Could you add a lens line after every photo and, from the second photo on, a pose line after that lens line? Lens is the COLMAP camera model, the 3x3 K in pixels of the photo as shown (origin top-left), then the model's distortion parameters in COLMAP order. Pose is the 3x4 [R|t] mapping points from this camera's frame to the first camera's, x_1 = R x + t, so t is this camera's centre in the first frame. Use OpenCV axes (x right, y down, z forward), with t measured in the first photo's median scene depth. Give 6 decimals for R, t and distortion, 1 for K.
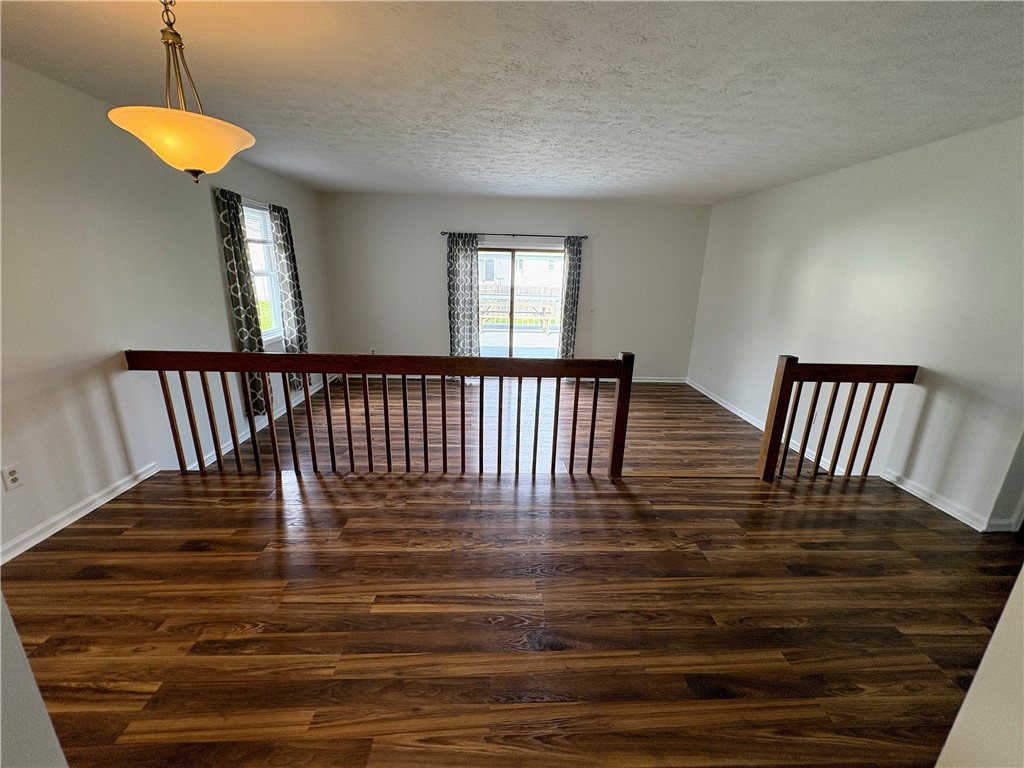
lens RADIAL K [[403.8, 0, 512.0], [0, 403.8, 384.0], [0, 0, 1]] dist [0.000476, 0.000193]
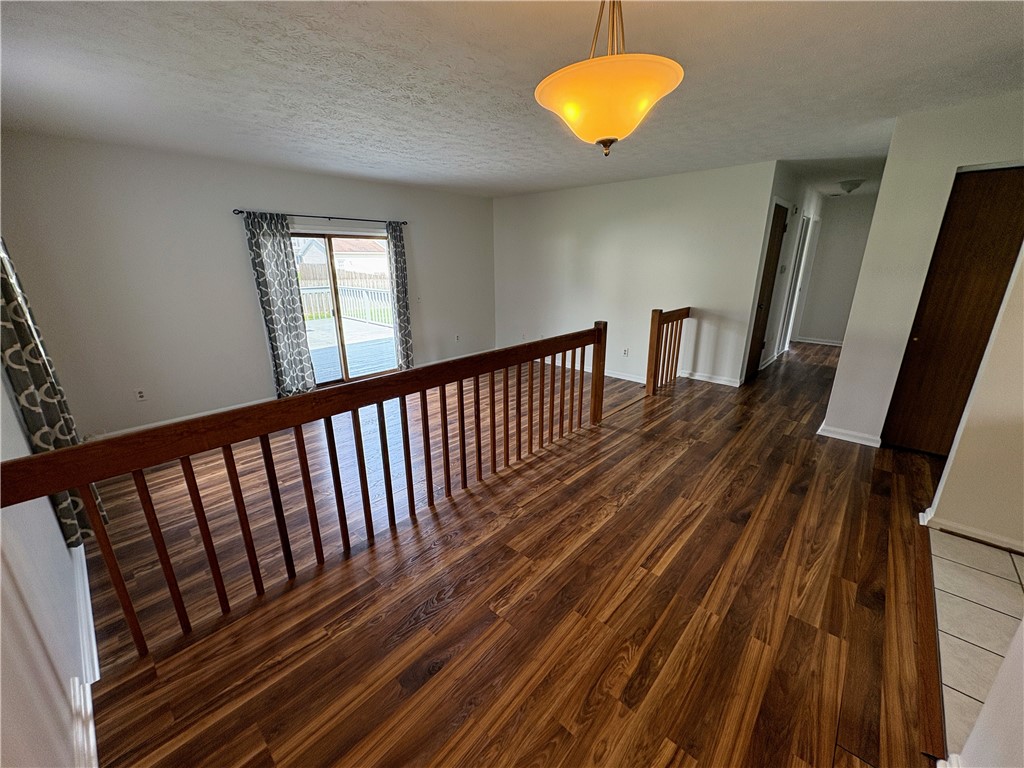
lens RADIAL K [[403.8, 0, 512.0], [0, 403.8, 384.0], [0, 0, 1]] dist [0.000476, 0.000193]
pose [[0.704774, -0.236849, 0.668727, -0.773709], [0.215490, 0.969557, 0.116291, -0.091955], [-0.675912, 0.062145, 0.734357, 0.275462]]
